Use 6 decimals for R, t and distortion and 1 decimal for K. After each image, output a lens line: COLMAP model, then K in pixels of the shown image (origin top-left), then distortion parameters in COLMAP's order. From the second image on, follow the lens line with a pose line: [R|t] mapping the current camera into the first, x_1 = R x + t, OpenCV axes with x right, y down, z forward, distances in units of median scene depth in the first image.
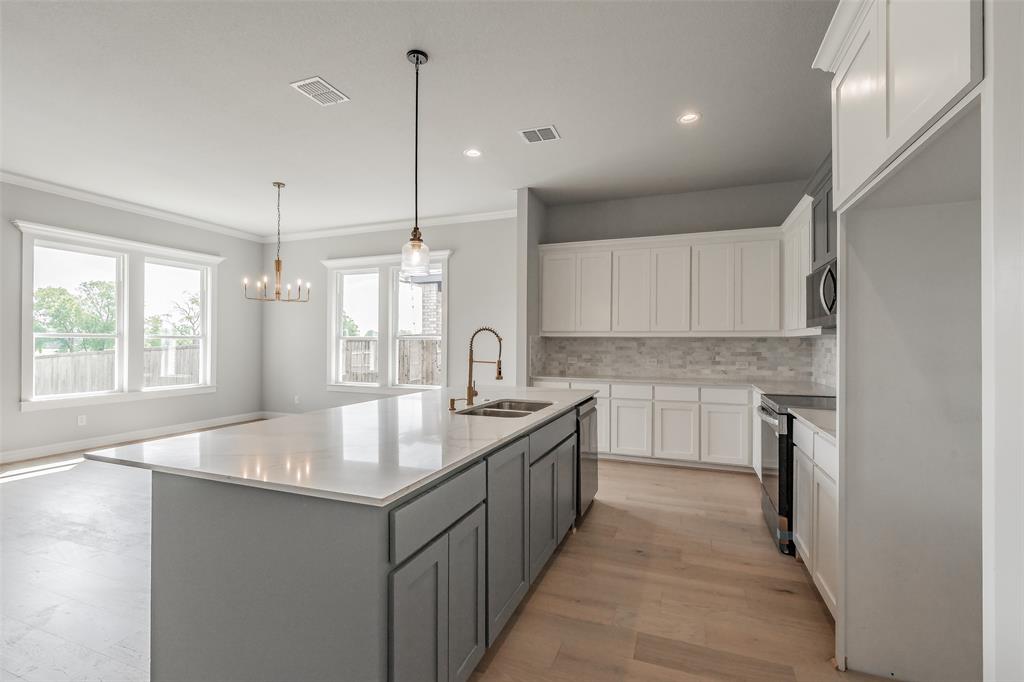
lens RADIAL K [[458.7, 0, 509.8], [0, 458.7, 341.8], [0, 0, 1]] dist [0.022504, 0.000321]
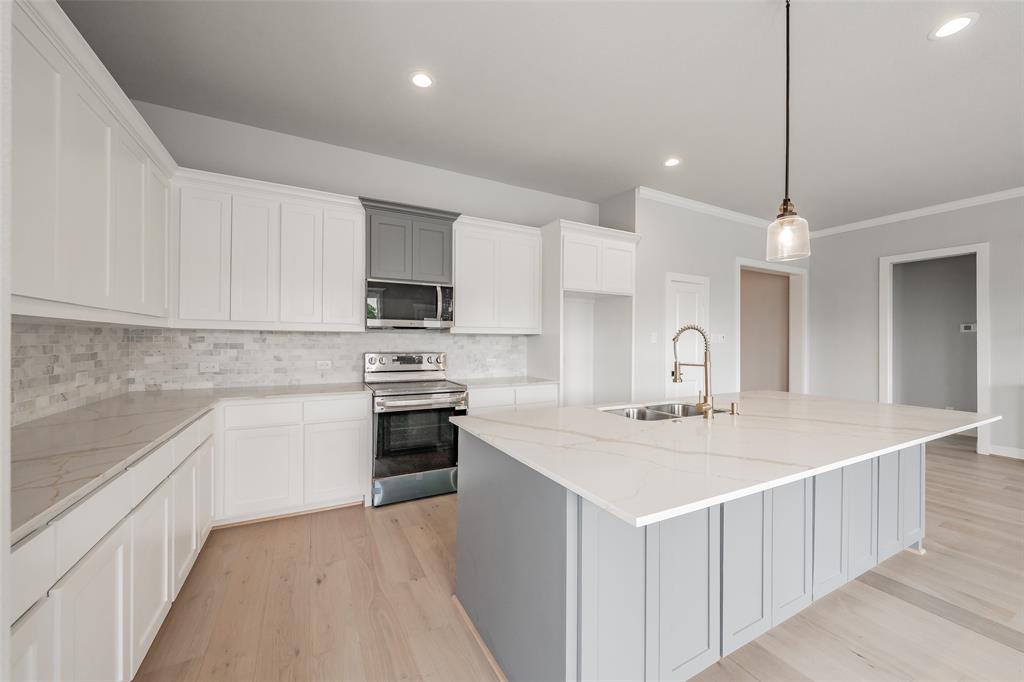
lens RADIAL K [[373.0, 0, 497.6], [0, 373.0, 342.3], [0, 0, 1]] dist [-0.010498, 0.001756]
pose [[-0.739387, -0.010079, 0.673205, -0.139818], [-0.012121, 0.999925, 0.001659, 0.003090], [-0.673171, -0.006933, -0.739454, 0.949982]]
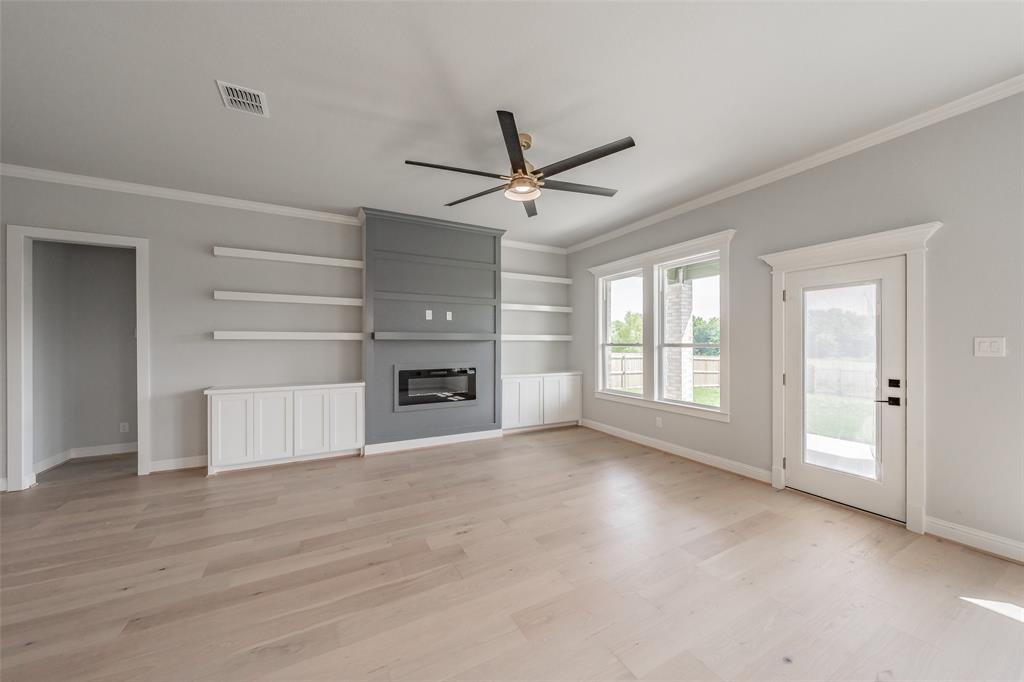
lens RADIAL K [[373.0, 0, 528.9], [0, 373.0, 342.6], [0, 0, 1]] dist [-0.010498, 0.001756]
pose [[-0.637264, -0.006763, -0.770616, -0.310796], [0.002208, 0.999941, -0.010602, -0.013756], [0.770642, -0.008458, -0.637212, 0.674746]]
